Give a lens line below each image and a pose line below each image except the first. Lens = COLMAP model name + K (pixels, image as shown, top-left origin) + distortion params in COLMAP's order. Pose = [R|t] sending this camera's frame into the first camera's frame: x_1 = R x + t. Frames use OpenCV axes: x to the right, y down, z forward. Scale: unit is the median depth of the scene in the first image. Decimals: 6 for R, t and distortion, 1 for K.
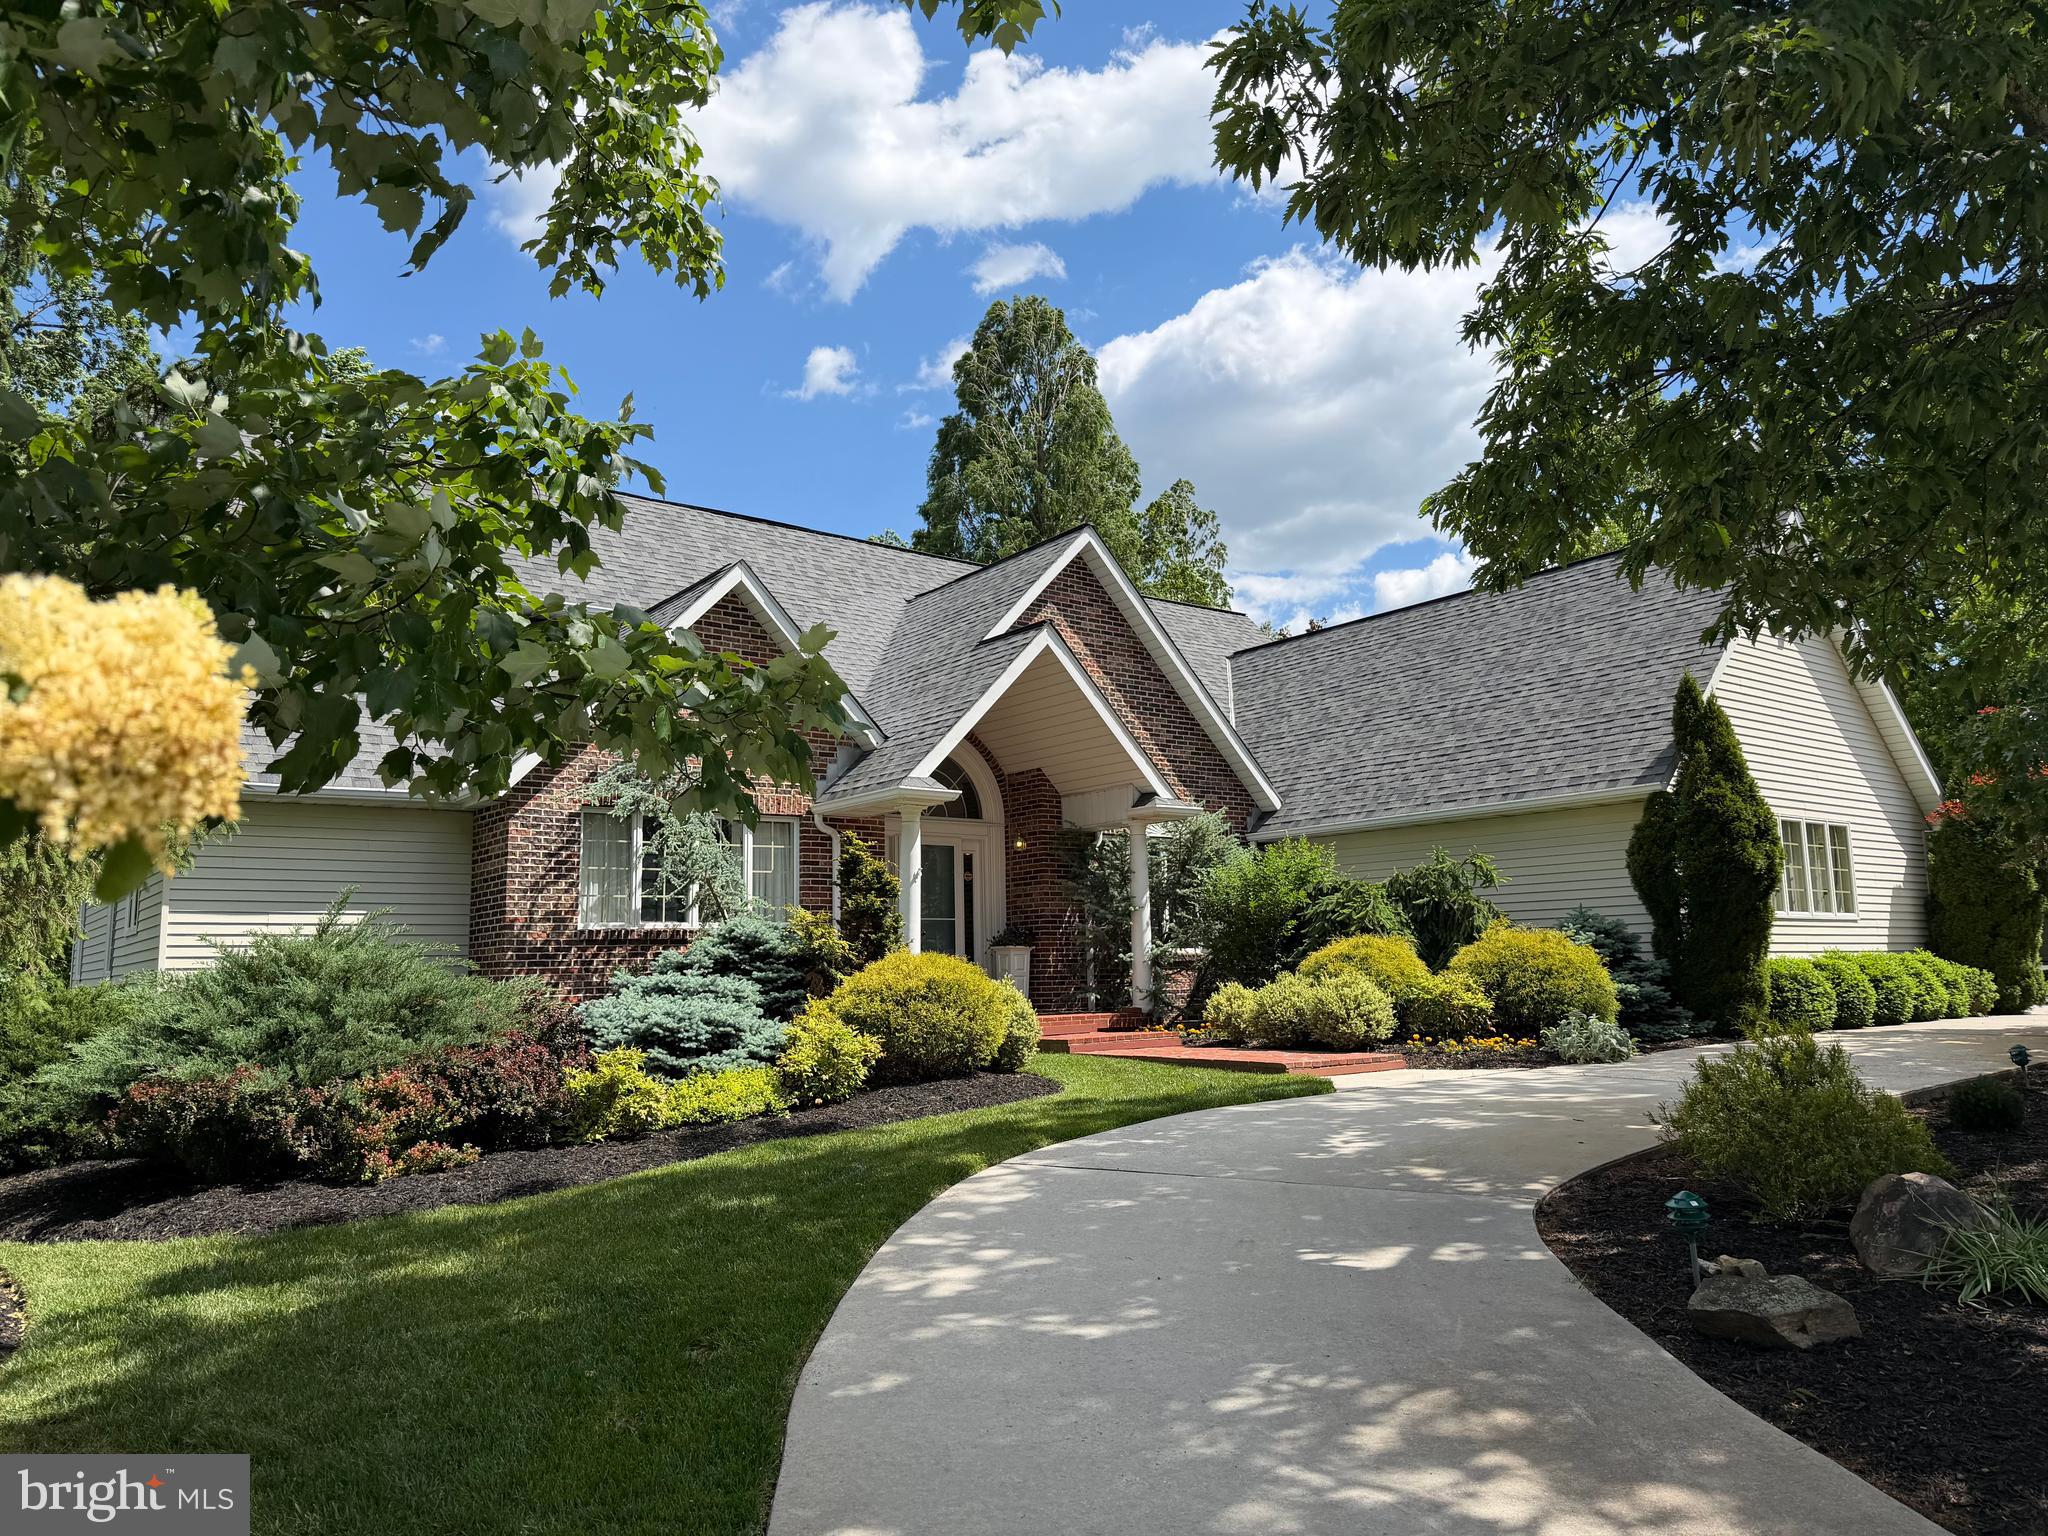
lens RADIAL K [[1394.8, 0, 1023.1], [0, 1394.8, 752.9], [0, 0, 1]] dist [0.078841, -0.137684]
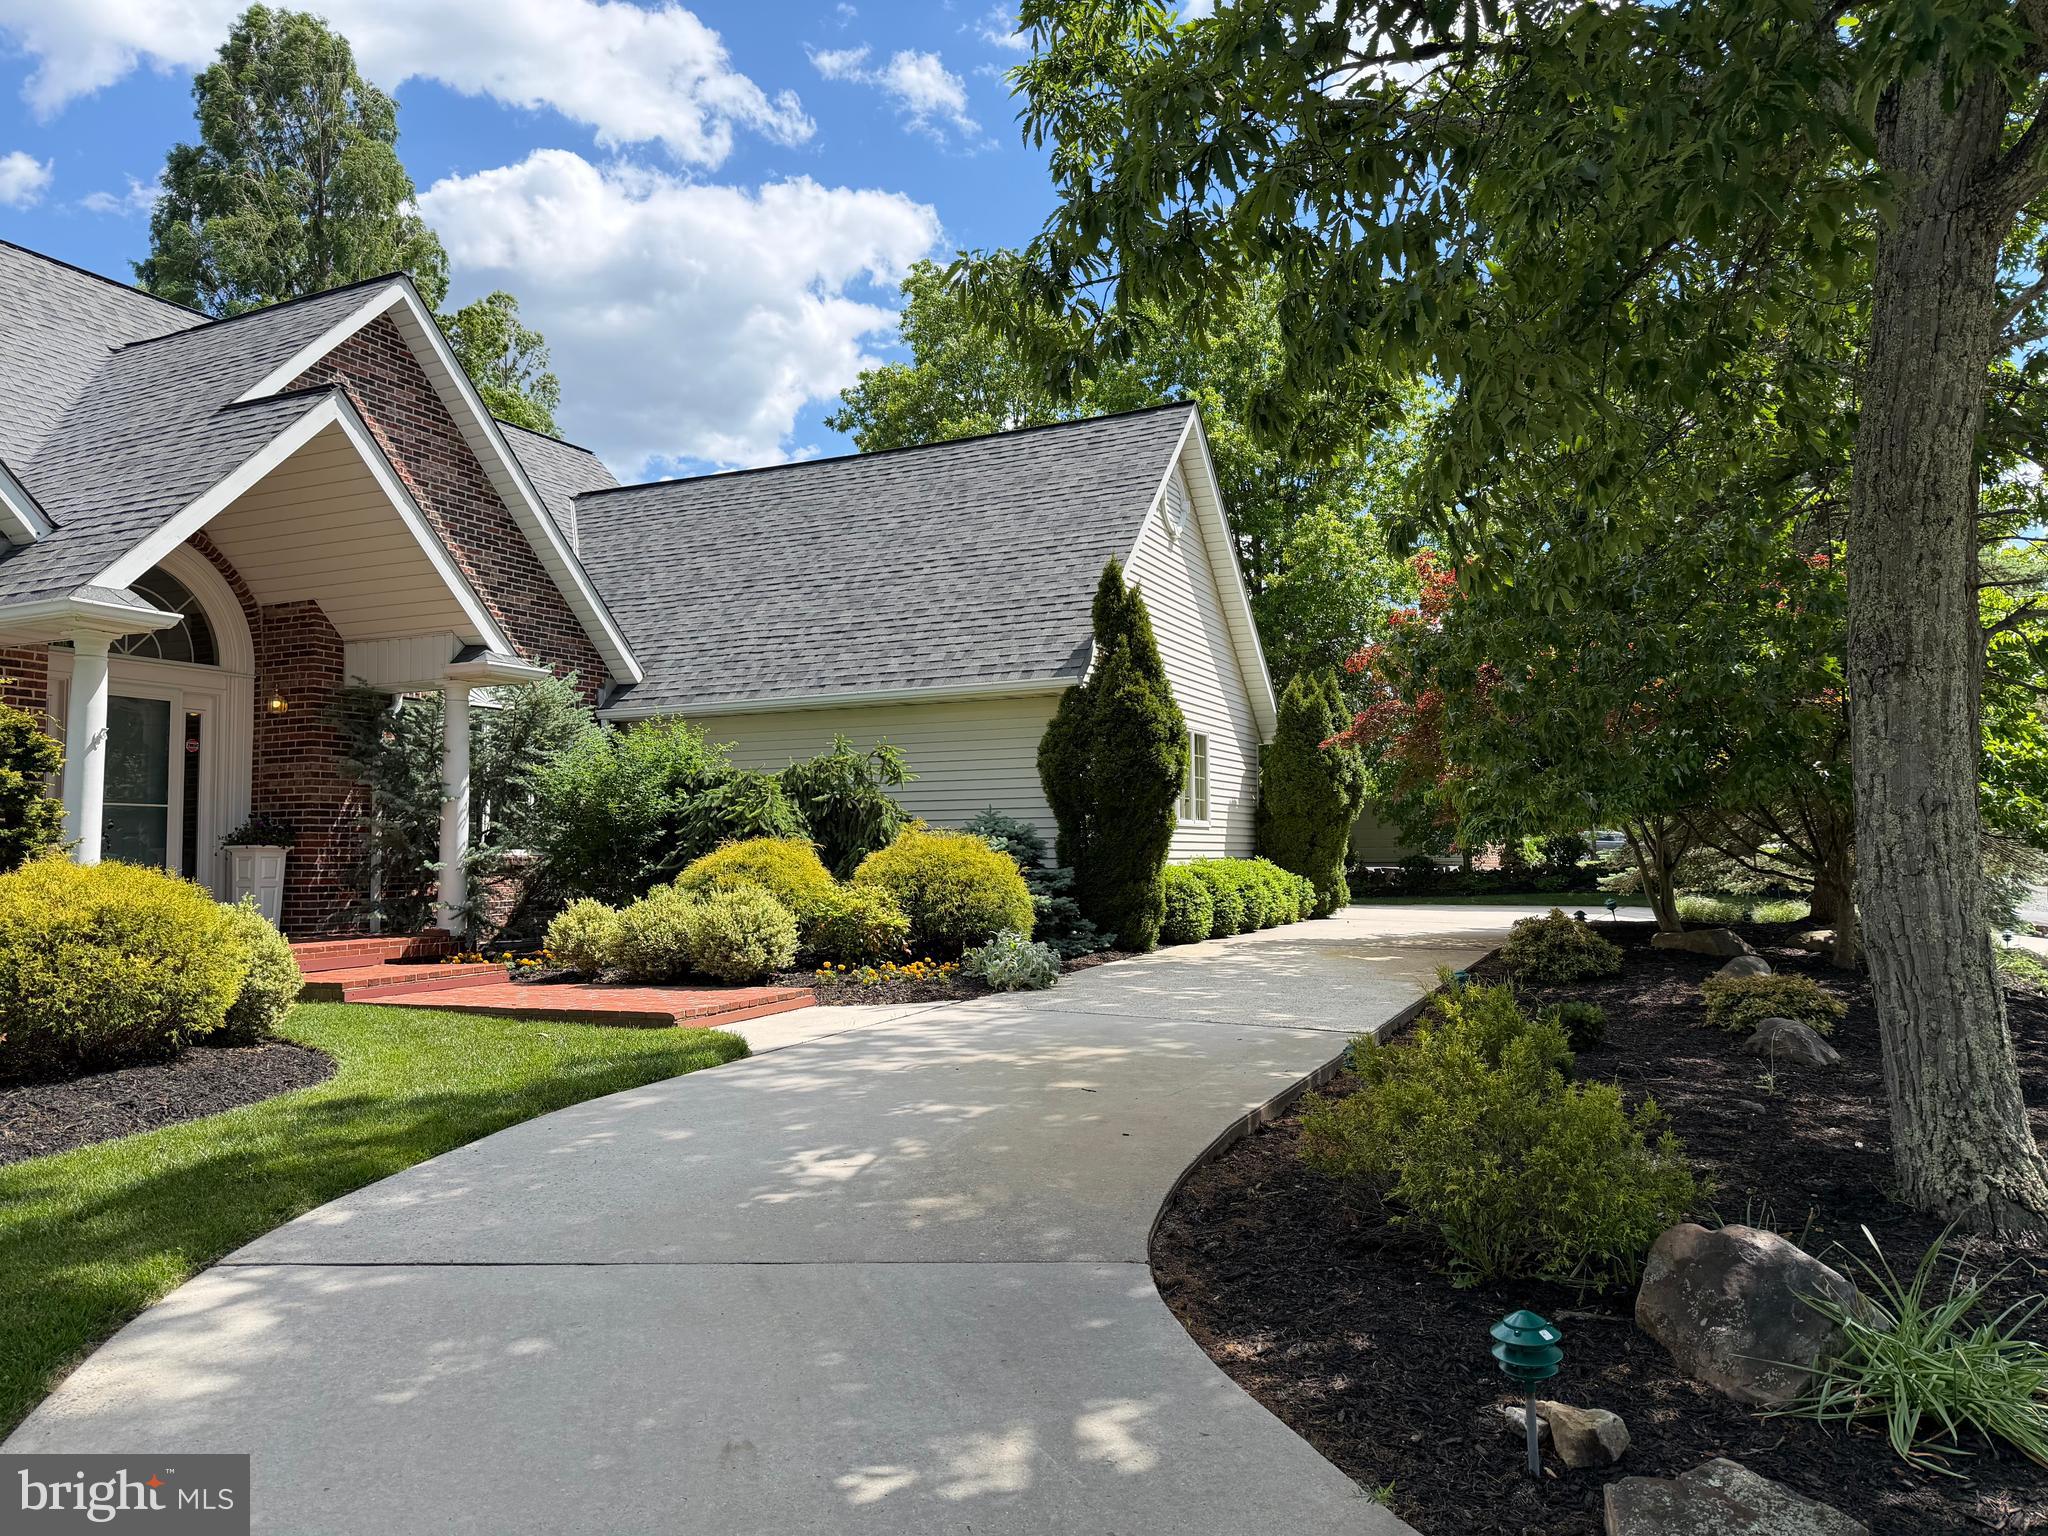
lens RADIAL K [[1394.8, 0, 1023.1], [0, 1394.8, 752.9], [0, 0, 1]] dist [0.078841, -0.137684]
pose [[0.882105, 0.043162, 0.469071, -0.002914], [-0.078193, 0.995395, 0.055453, 0.023127], [-0.464518, -0.085594, 0.881418, 0.212113]]
